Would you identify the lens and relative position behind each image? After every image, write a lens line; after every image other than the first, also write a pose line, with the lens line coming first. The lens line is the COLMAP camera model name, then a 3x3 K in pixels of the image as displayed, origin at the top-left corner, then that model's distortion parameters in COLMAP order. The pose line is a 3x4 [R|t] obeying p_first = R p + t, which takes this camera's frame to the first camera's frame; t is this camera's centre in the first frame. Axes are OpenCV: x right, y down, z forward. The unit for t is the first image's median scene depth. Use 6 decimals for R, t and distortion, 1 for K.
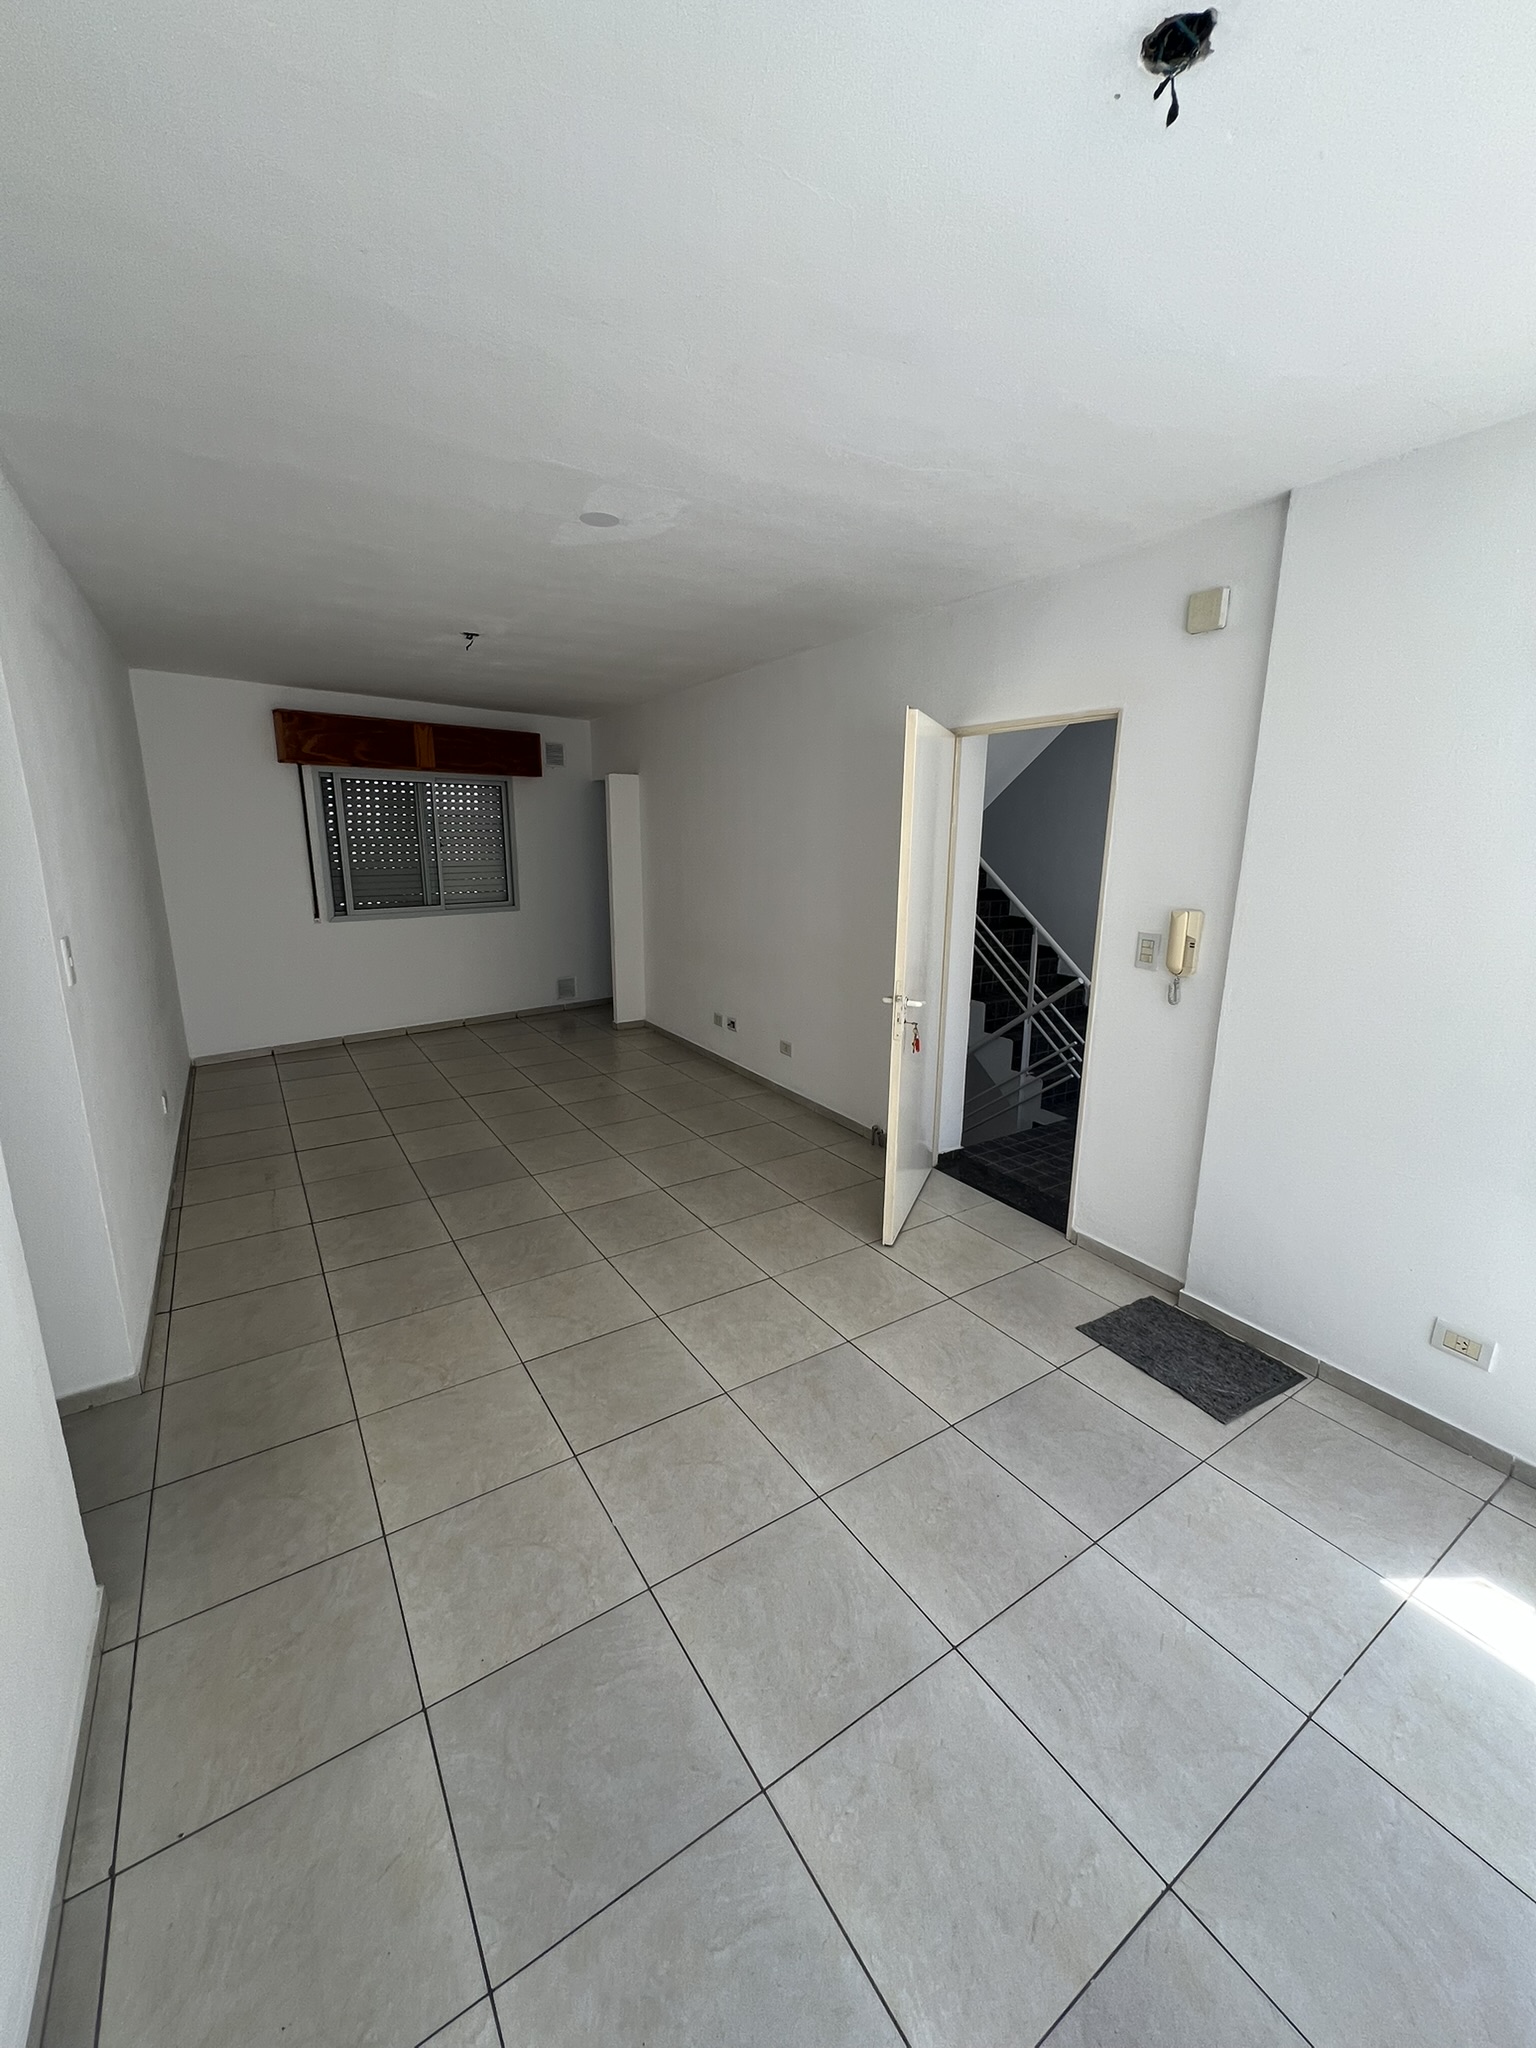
lens RADIAL K [[819.2, 0, 770.3], [0, 819.2, 1020.3], [0, 0, 1]] dist [-0.002235, 0.000266]
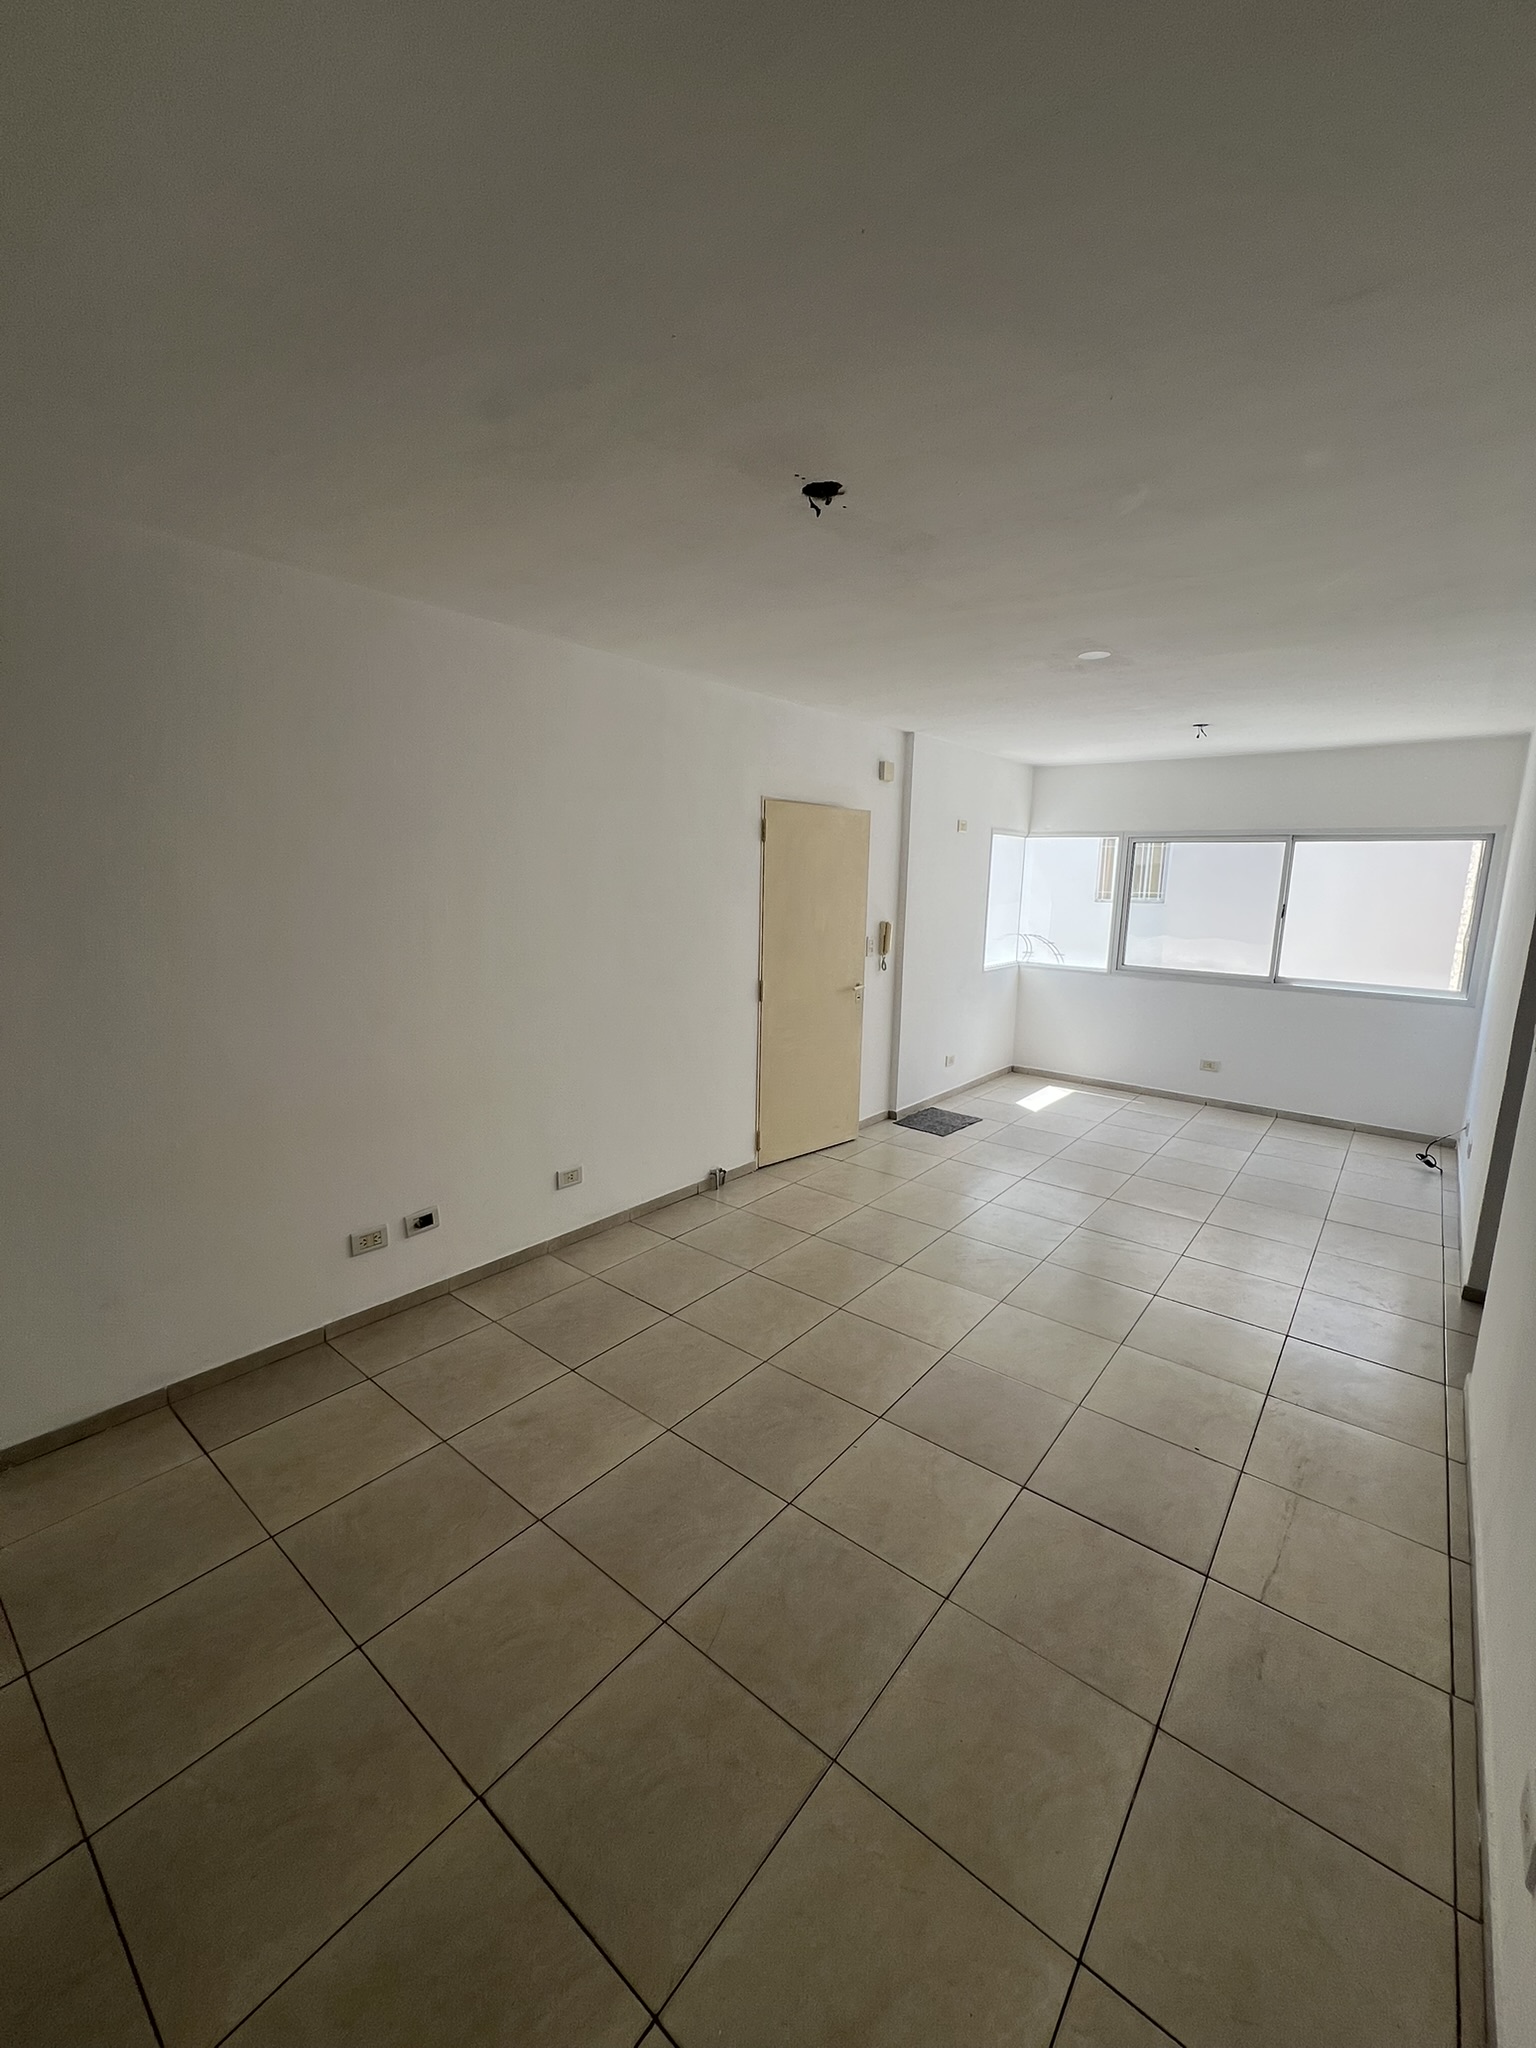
lens RADIAL K [[819.2, 0, 773.4], [0, 819.2, 1031.7], [0, 0, 1]] dist [-0.002235, 0.000266]
pose [[-0.301062, -0.199127, 0.932582, -0.883380], [0.199493, 0.943164, 0.265788, -0.314444], [-0.932504, 0.266063, -0.244226, 1.244890]]
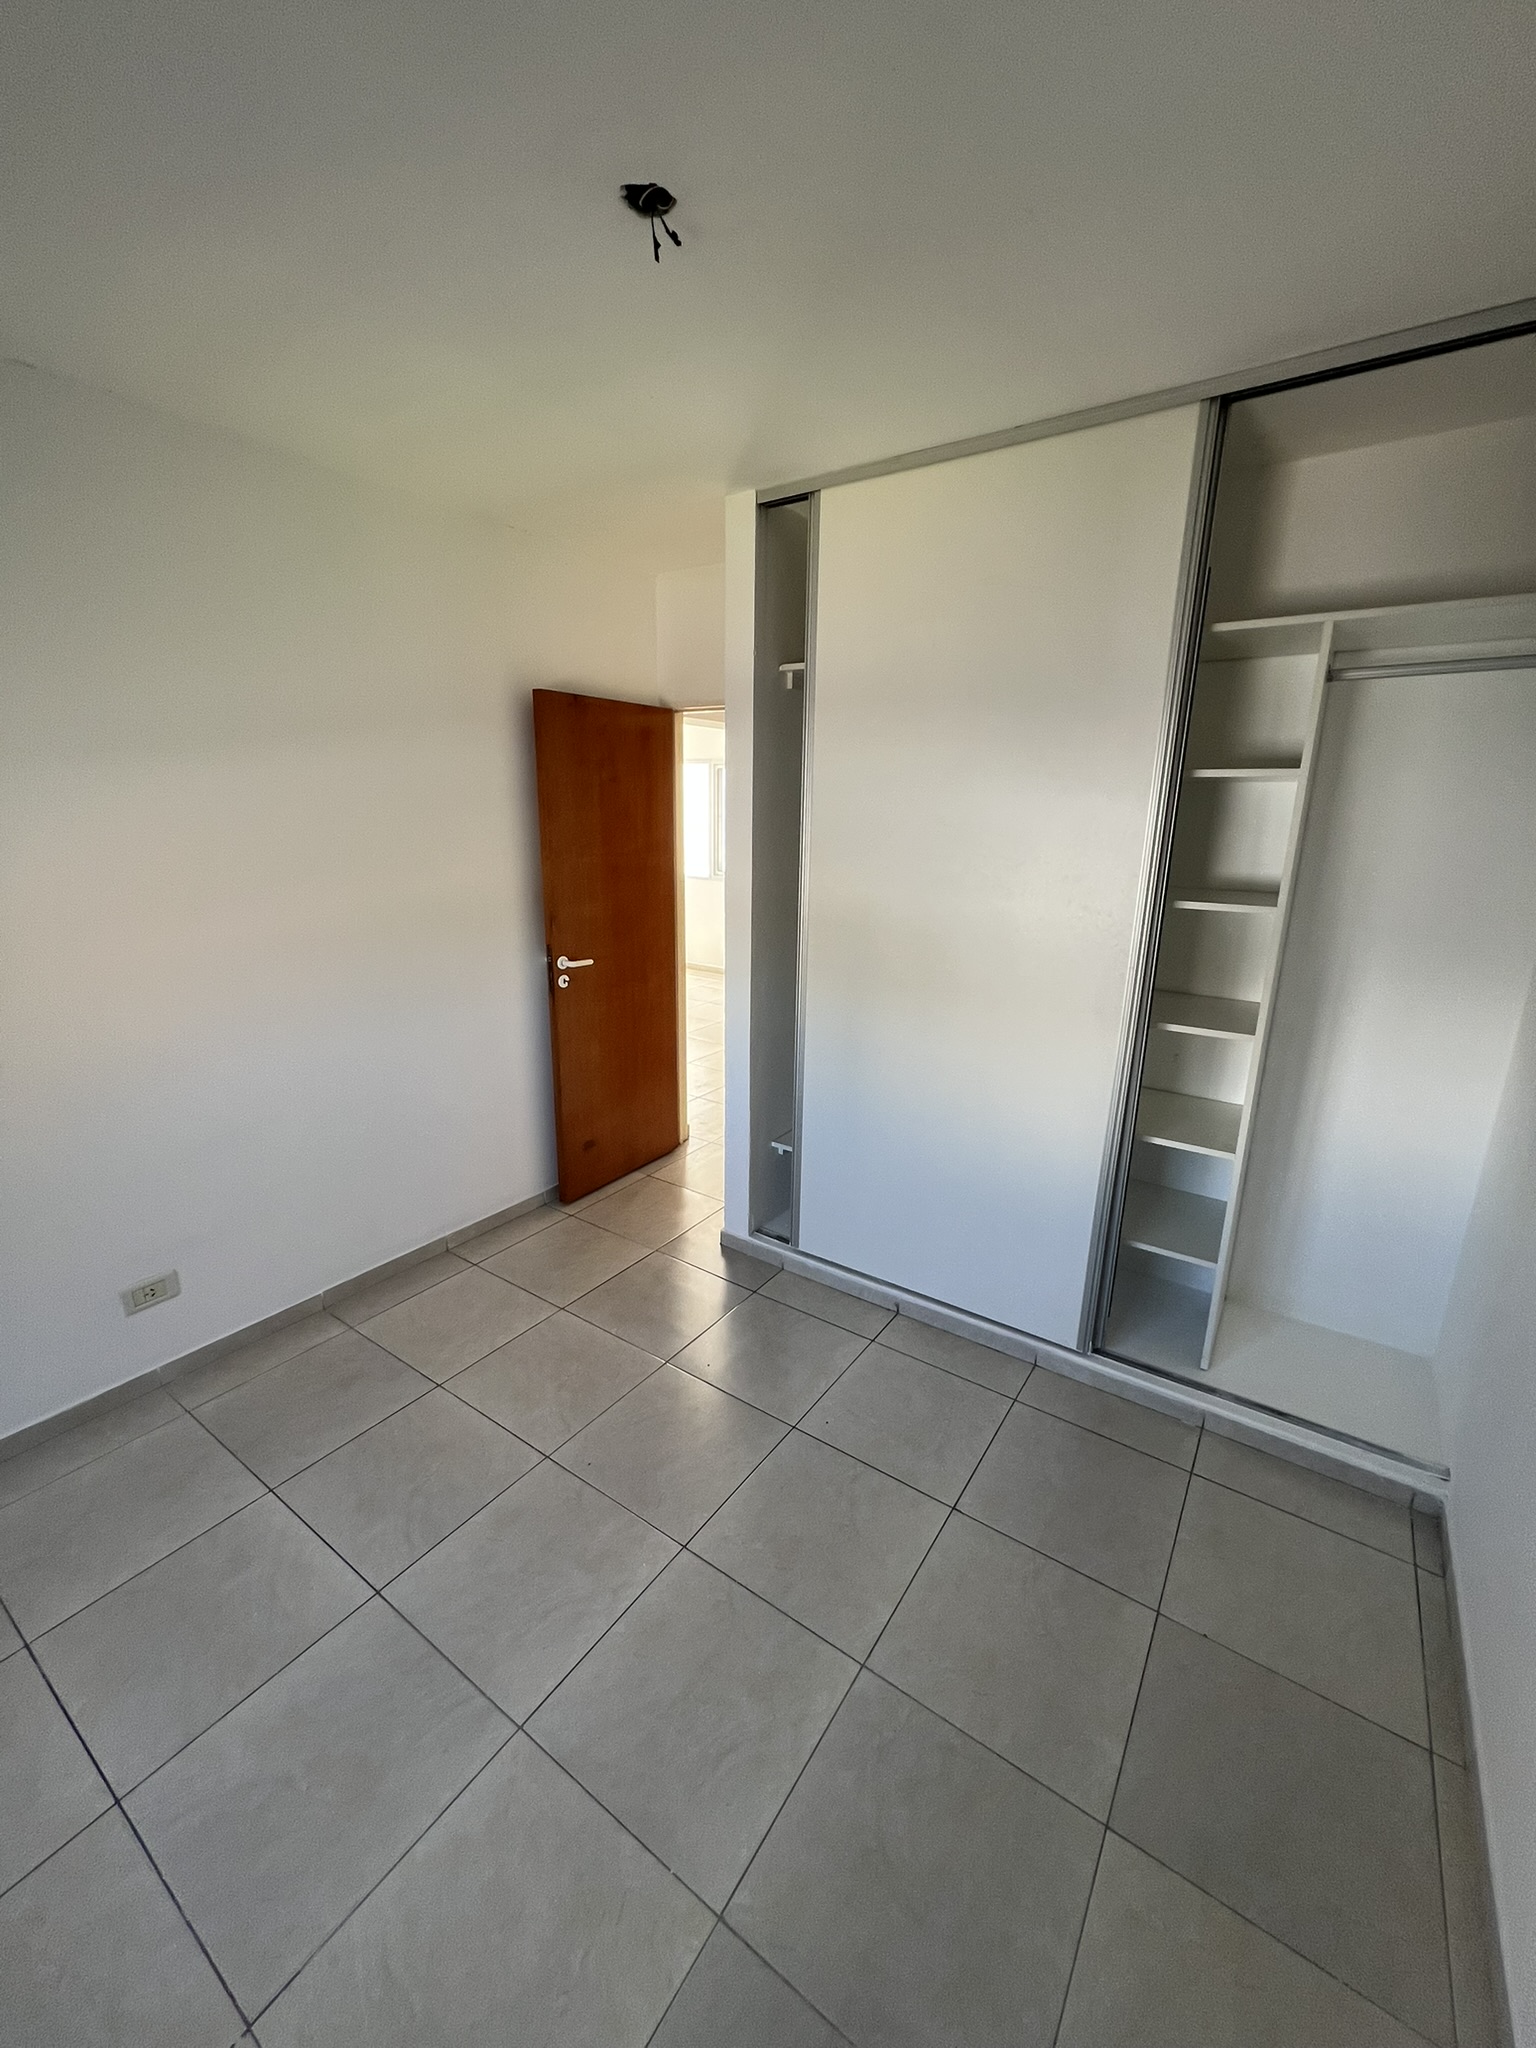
lens RADIAL K [[819.2, 0, 780.5], [0, 819.2, 1013.8], [0, 0, 1]] dist [-0.002235, 0.000266]
pose [[-0.376210, -0.232395, 0.896916, -0.791249], [0.183987, 0.930017, 0.318145, -0.285917], [-0.908083, 0.284711, -0.307124, 1.180181]]
